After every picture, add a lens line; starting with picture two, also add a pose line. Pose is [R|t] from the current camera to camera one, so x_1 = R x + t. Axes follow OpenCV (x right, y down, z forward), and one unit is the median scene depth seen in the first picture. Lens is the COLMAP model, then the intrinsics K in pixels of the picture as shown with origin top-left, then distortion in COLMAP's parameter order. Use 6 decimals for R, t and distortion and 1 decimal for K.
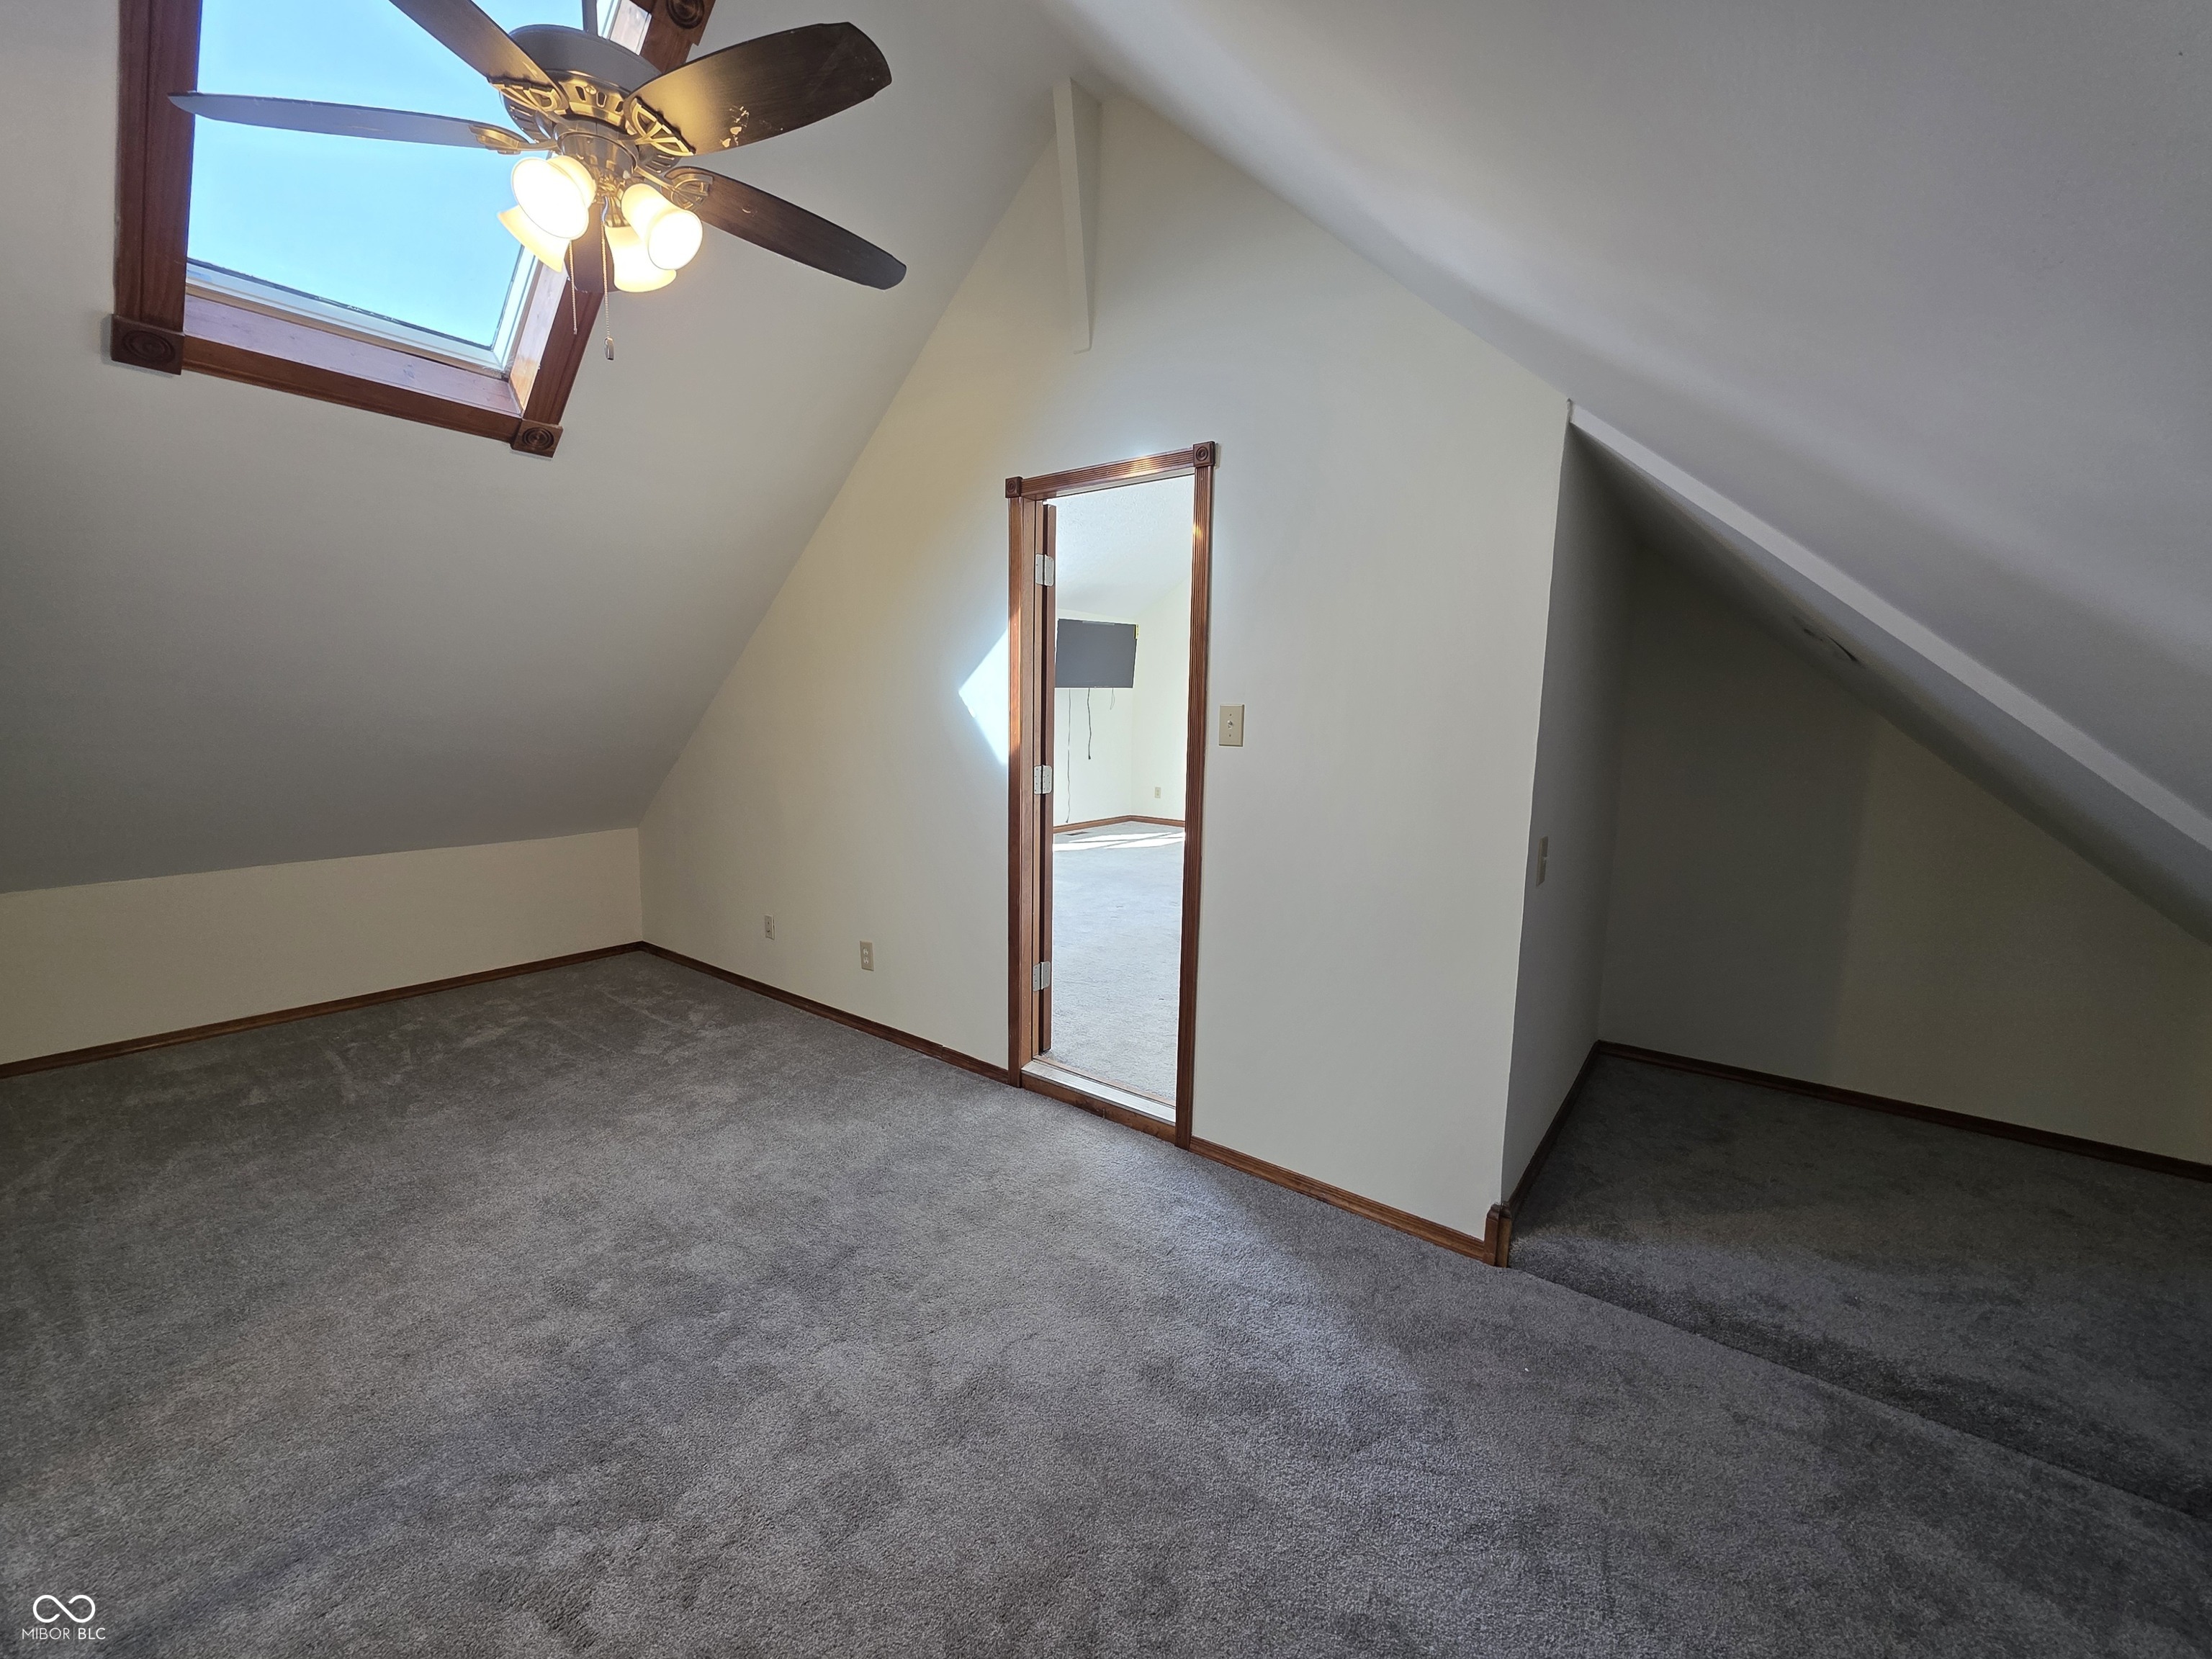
lens RADIAL K [[884.8, 0, 1094.2], [0, 884.8, 827.3], [0, 0, 1]] dist [0.000230, -0.000091]
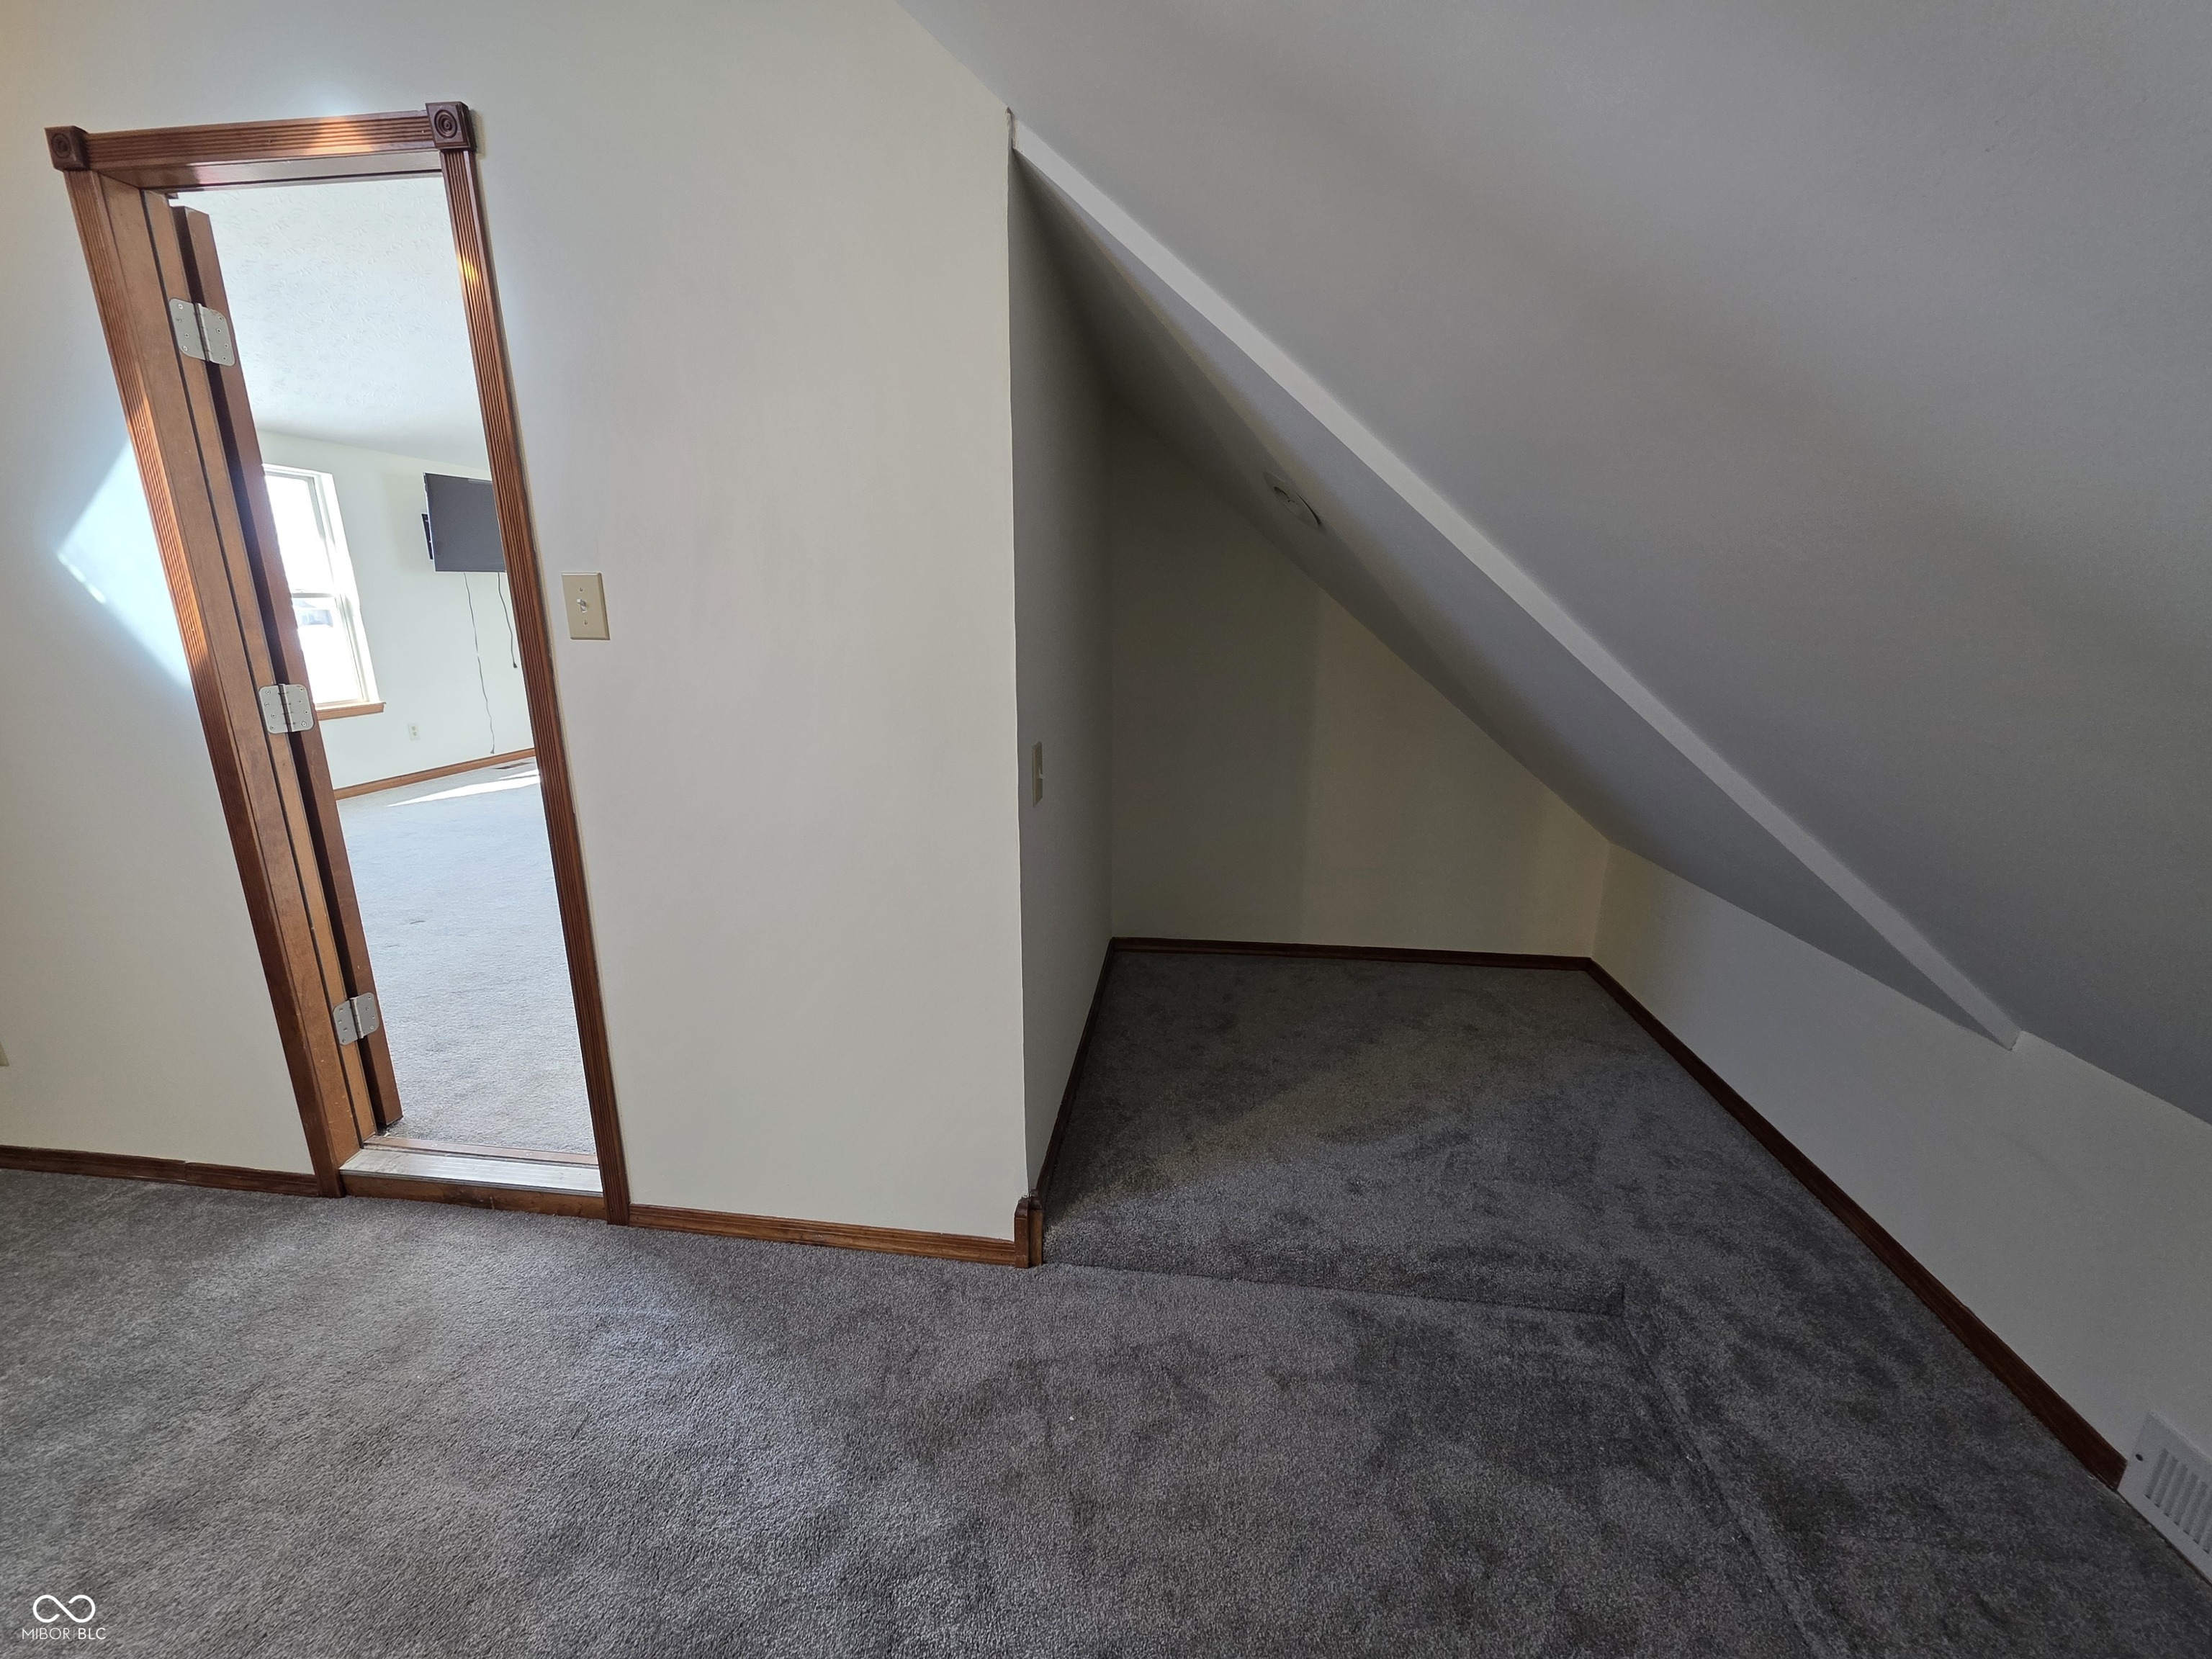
lens RADIAL K [[884.8, 0, 1100.9], [0, 884.8, 827.2], [0, 0, 1]] dist [0.000230, -0.000091]
pose [[0.863242, -0.136050, 0.486111, 0.148090], [0.078866, 0.987519, 0.136330, -0.016242], [-0.498591, -0.079348, 0.863198, 0.256649]]
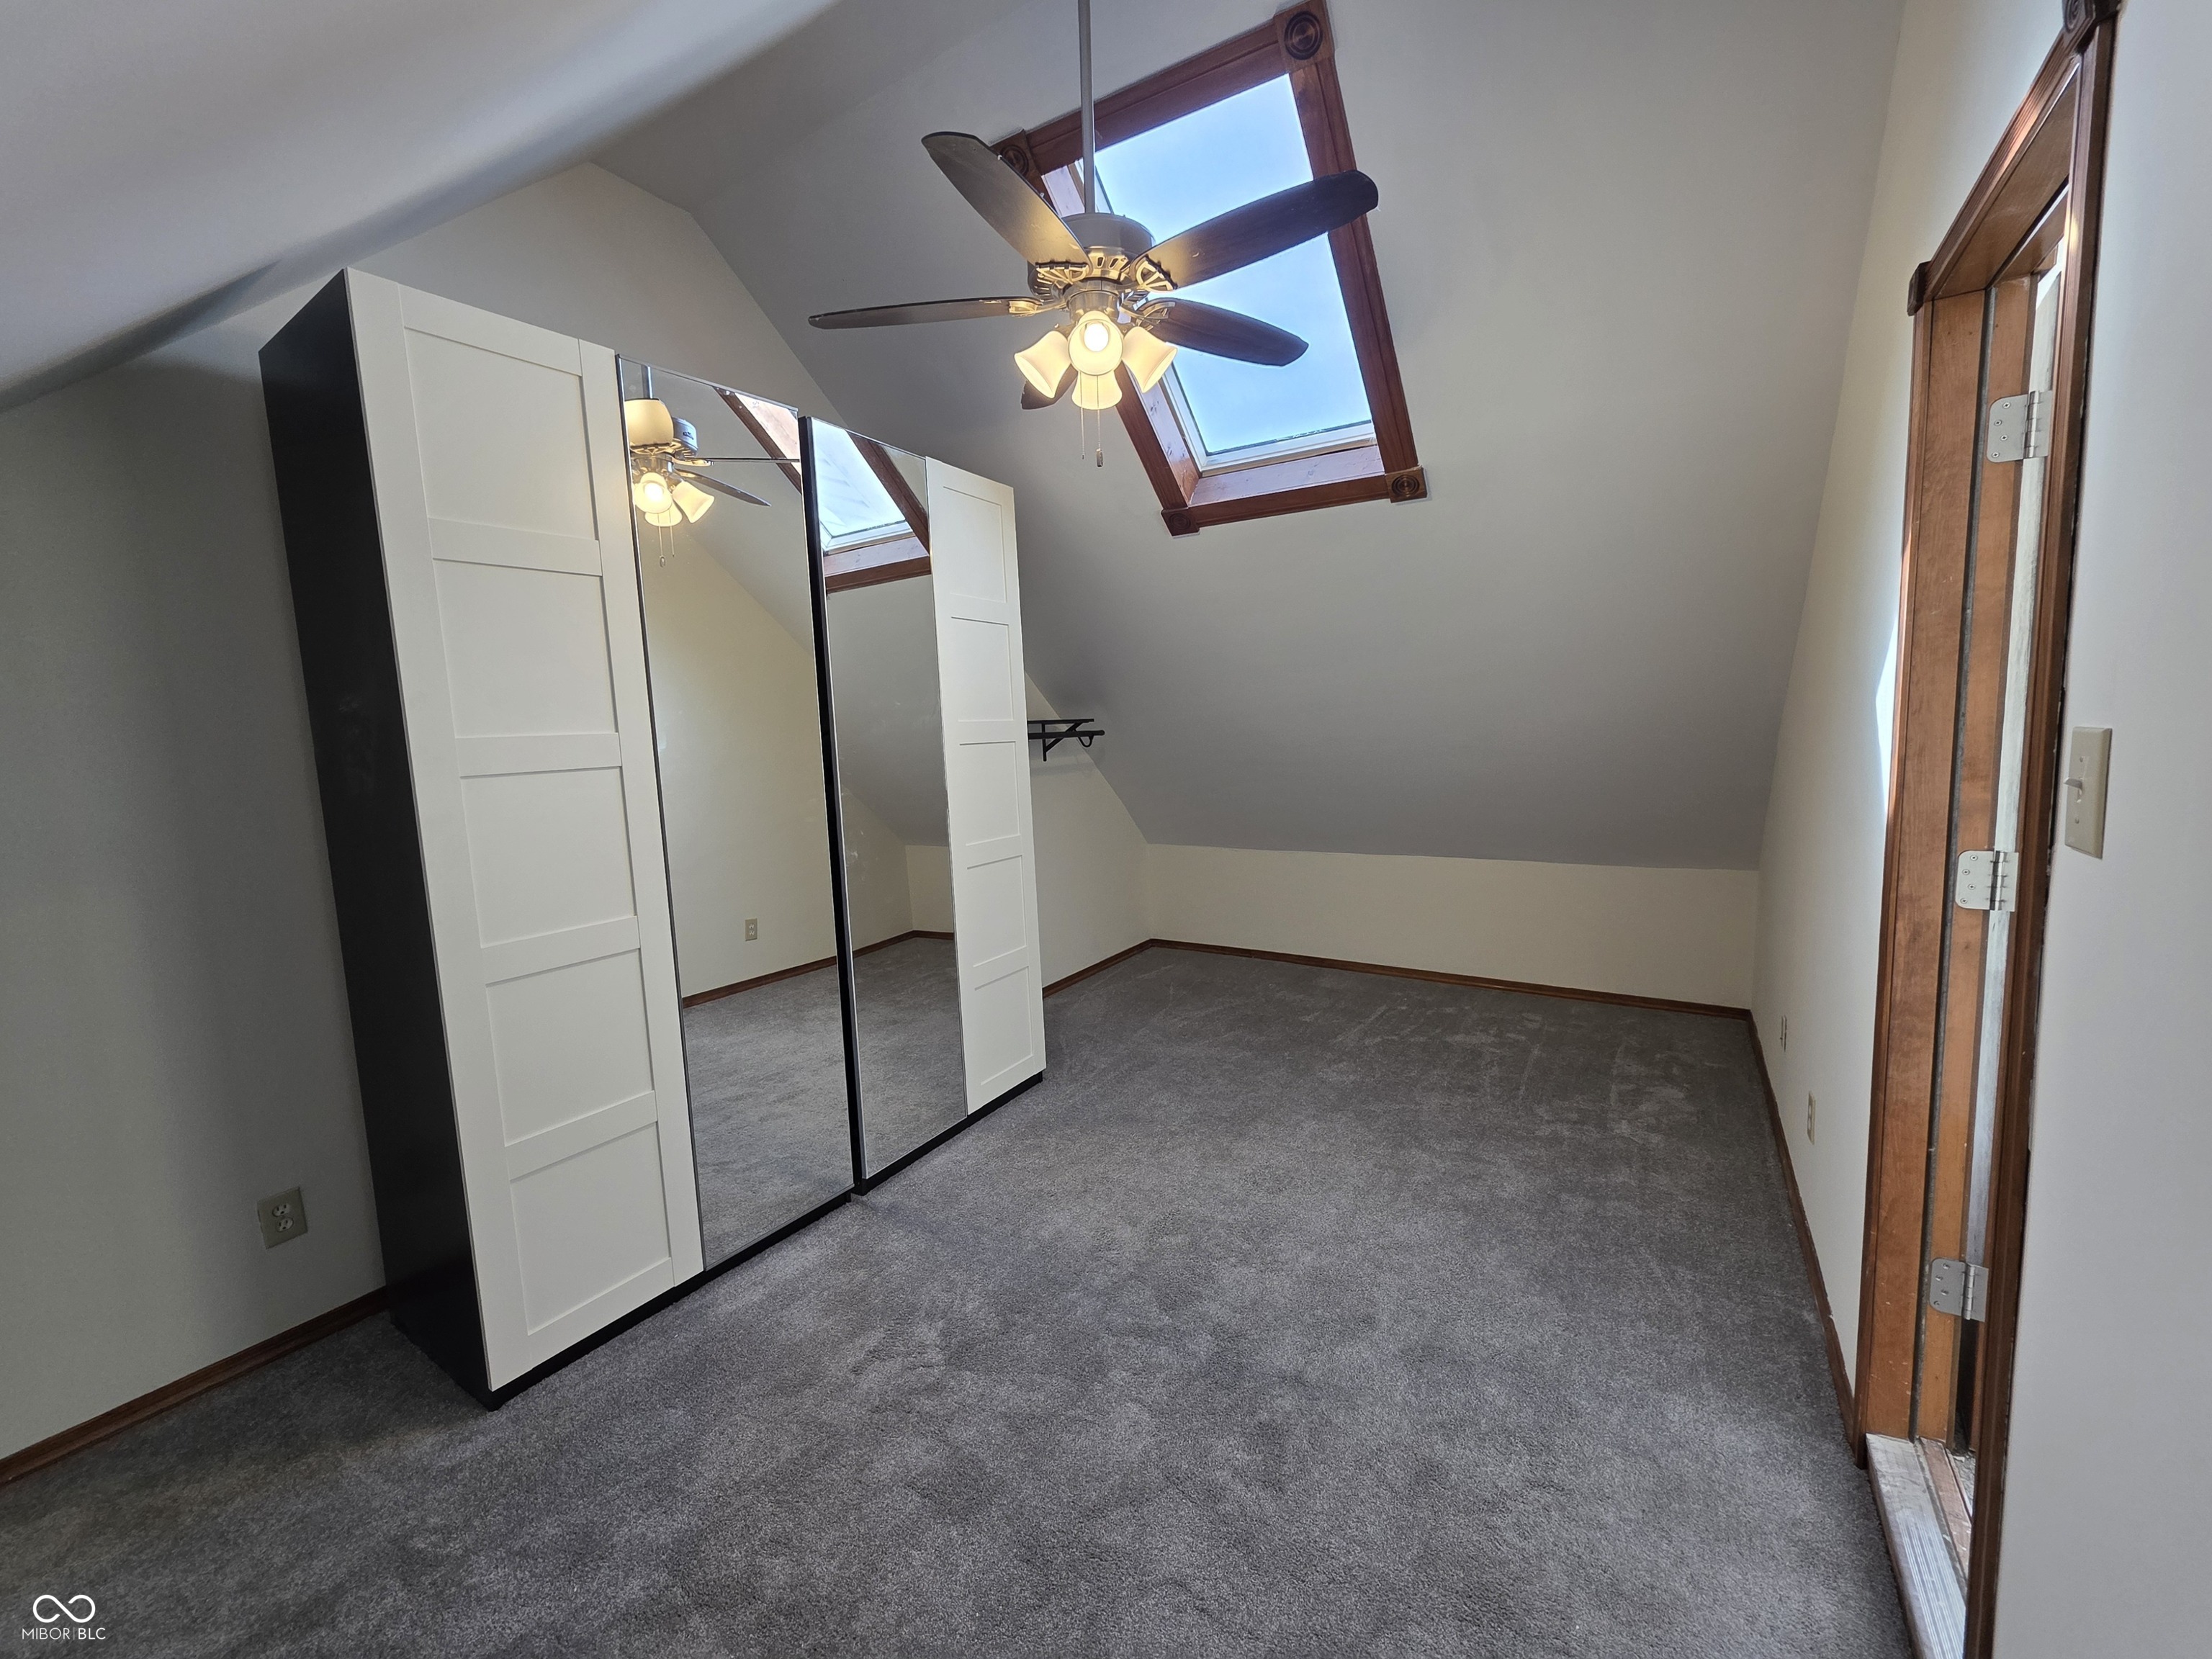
lens RADIAL K [[884.8, 0, 1091.3], [0, 884.8, 818.8], [0, 0, 1]] dist [0.000230, -0.000091]
pose [[0.077412, 0.086101, -0.993274, 0.466063], [-0.101607, 0.991758, 0.078051, -0.094760], [0.991808, 0.094882, 0.085523, 0.620711]]
